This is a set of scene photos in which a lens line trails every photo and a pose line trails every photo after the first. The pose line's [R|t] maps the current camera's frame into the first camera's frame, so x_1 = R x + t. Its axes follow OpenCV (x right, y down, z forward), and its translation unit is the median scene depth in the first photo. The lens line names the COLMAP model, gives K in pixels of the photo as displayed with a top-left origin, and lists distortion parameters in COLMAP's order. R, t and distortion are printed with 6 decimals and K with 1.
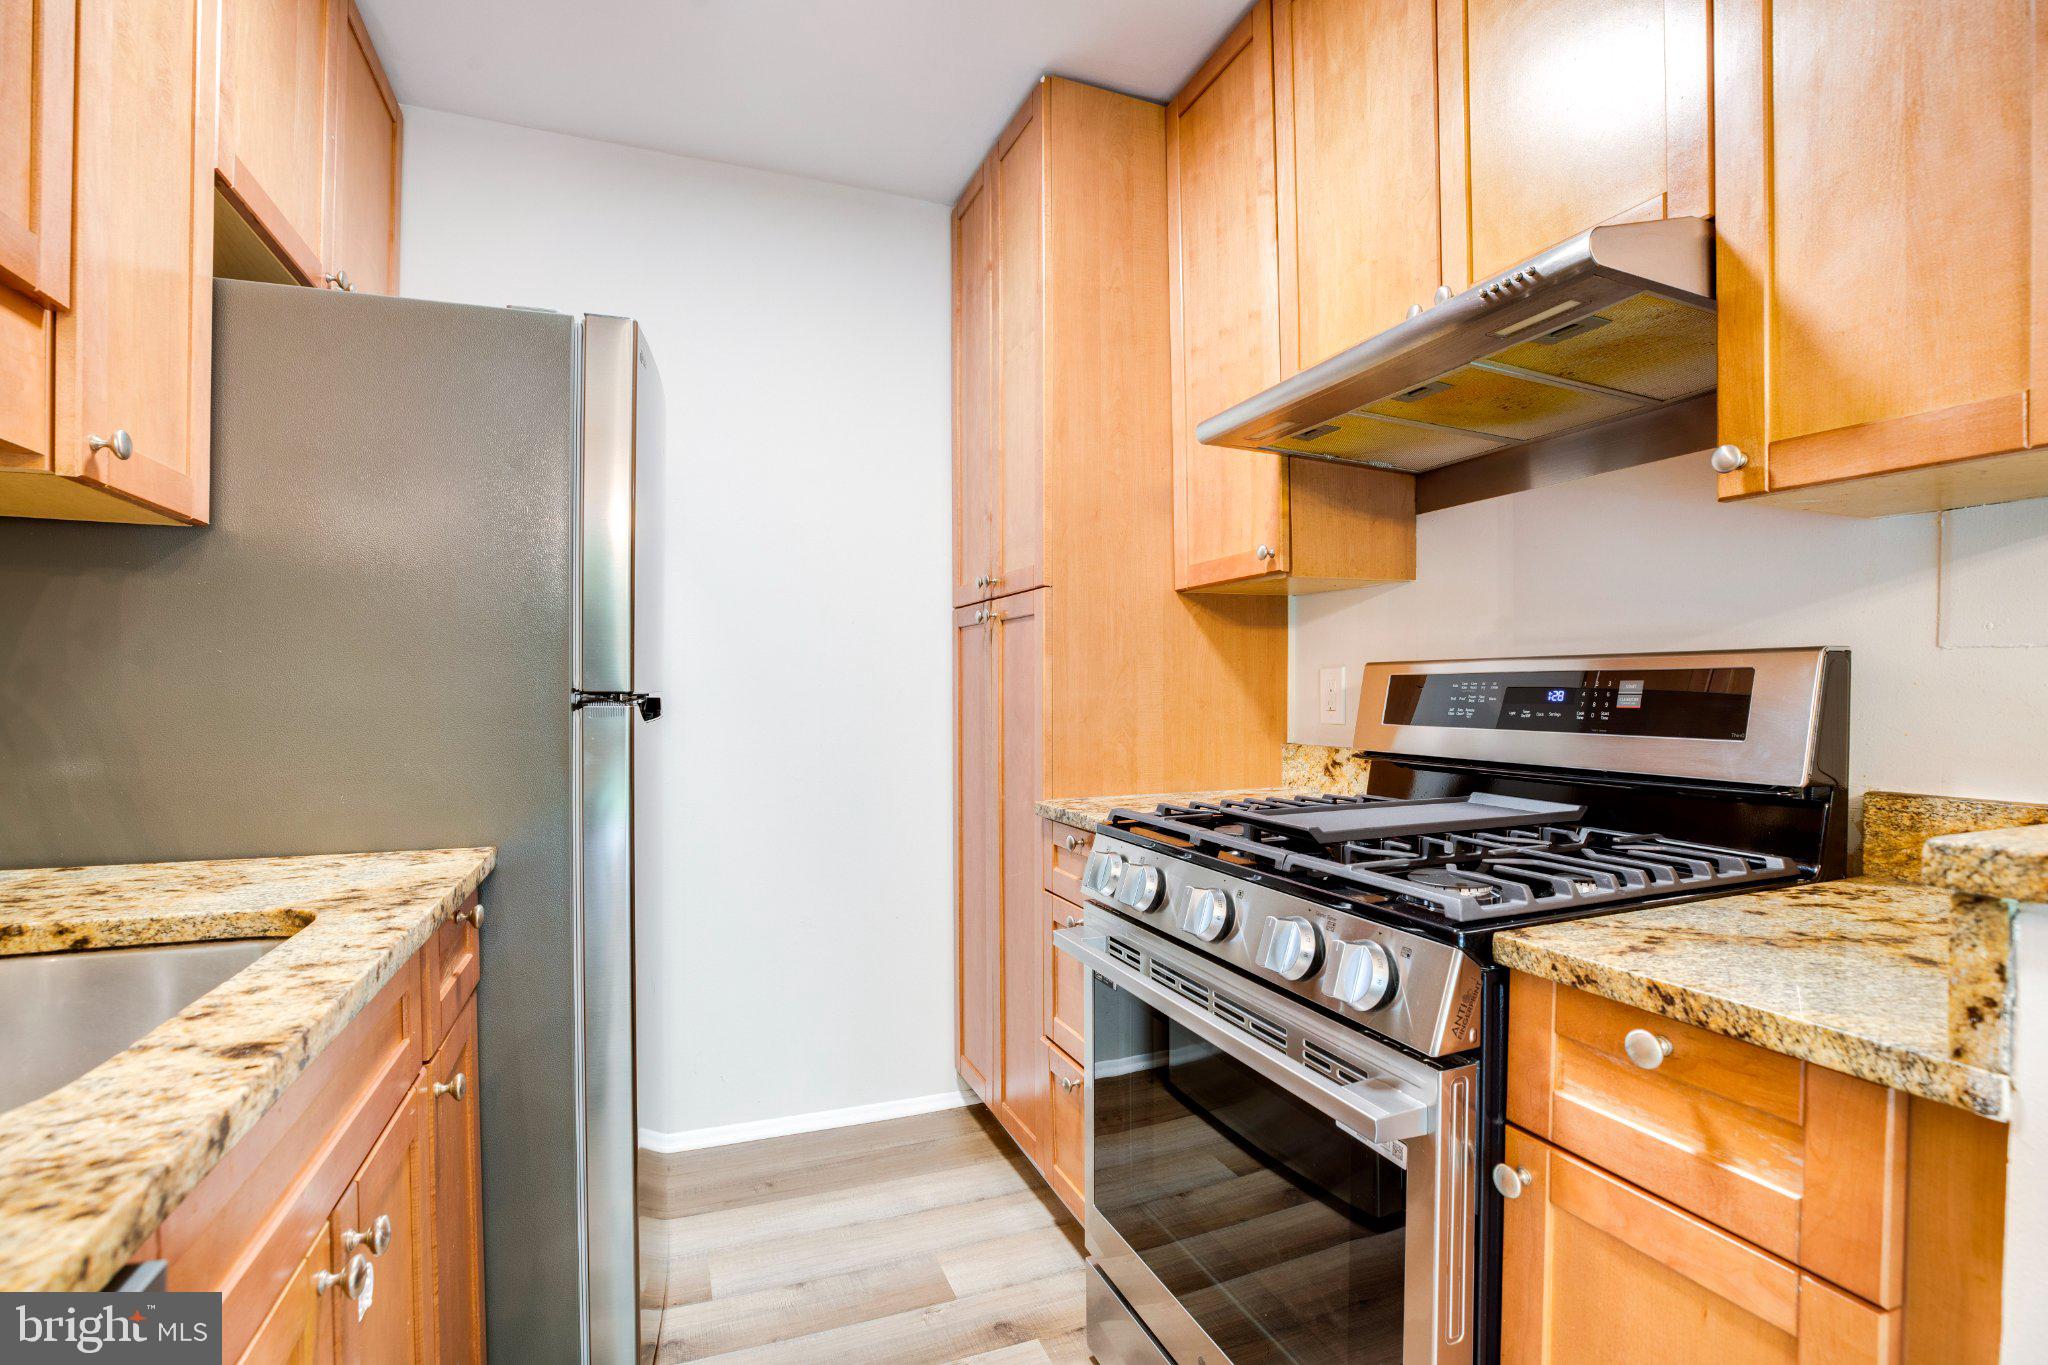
lens RADIAL K [[940.2, 0, 1022.8], [0, 940.2, 701.0], [0, 0, 1]] dist [-0.047451, 0.012796]
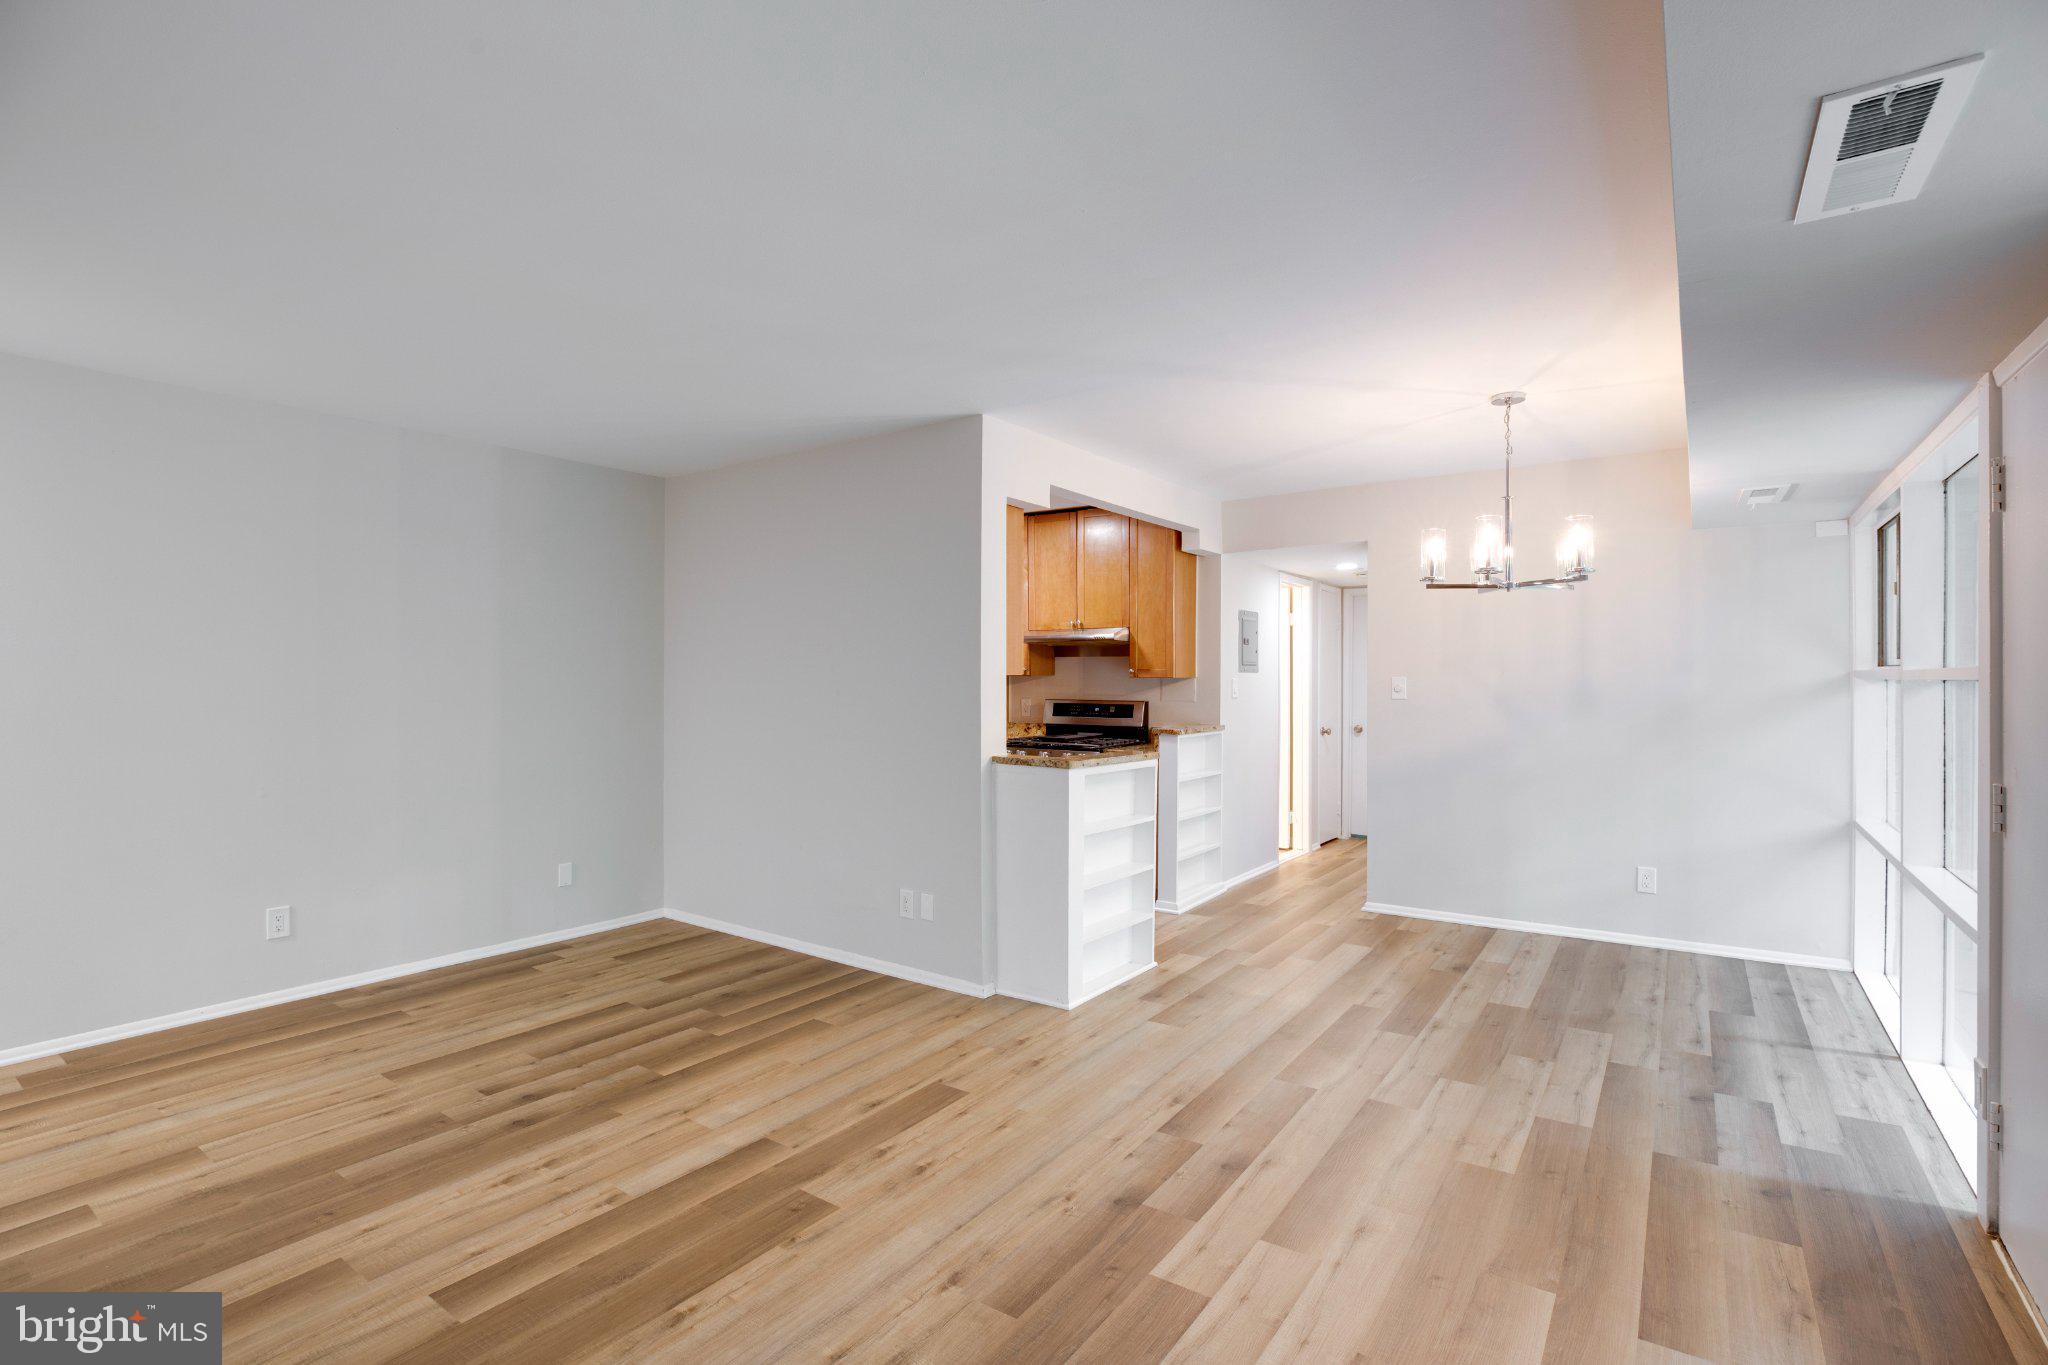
lens RADIAL K [[956.2, 0, 1028.4], [0, 956.2, 679.2], [0, 0, 1]] dist [-0.045656, 0.013820]
pose [[0.831390, -0.003345, 0.555679, -2.938917], [0.006739, 0.999969, -0.004064, -0.175084], [-0.555648, 0.007123, 0.831387, -3.442401]]
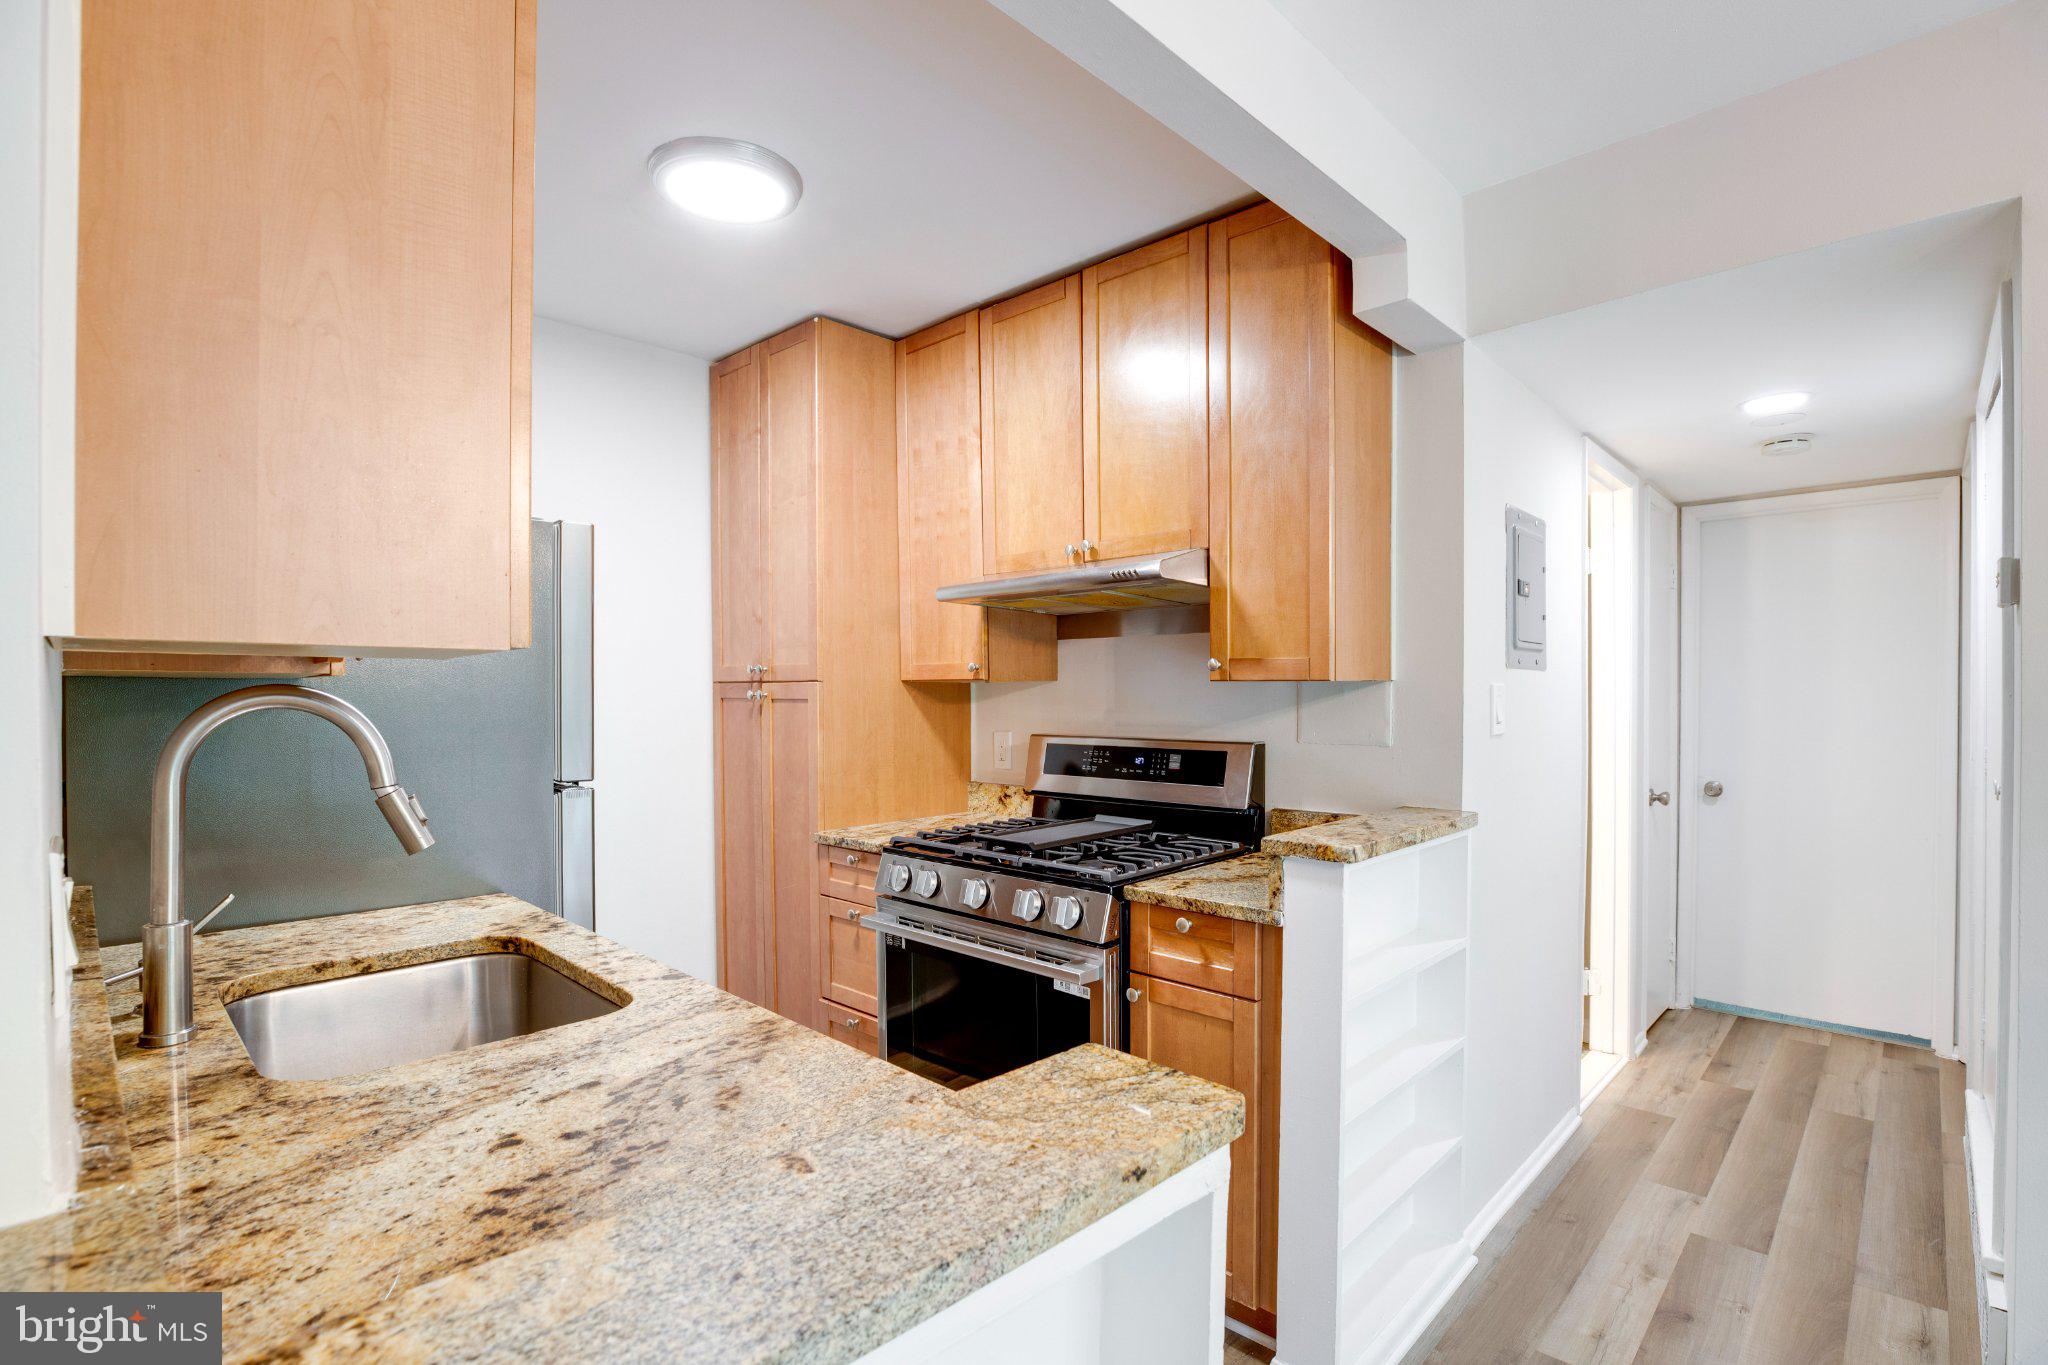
lens RADIAL K [[963.1, 0, 1021.7], [0, 963.1, 698.1], [0, 0, 1]] dist [-0.045860, 0.013177]
pose [[0.909995, -0.006507, 0.414568, -0.554881], [0.009325, 0.999945, -0.004772, -0.160193], [-0.414514, 0.008209, 0.910006, -0.831868]]
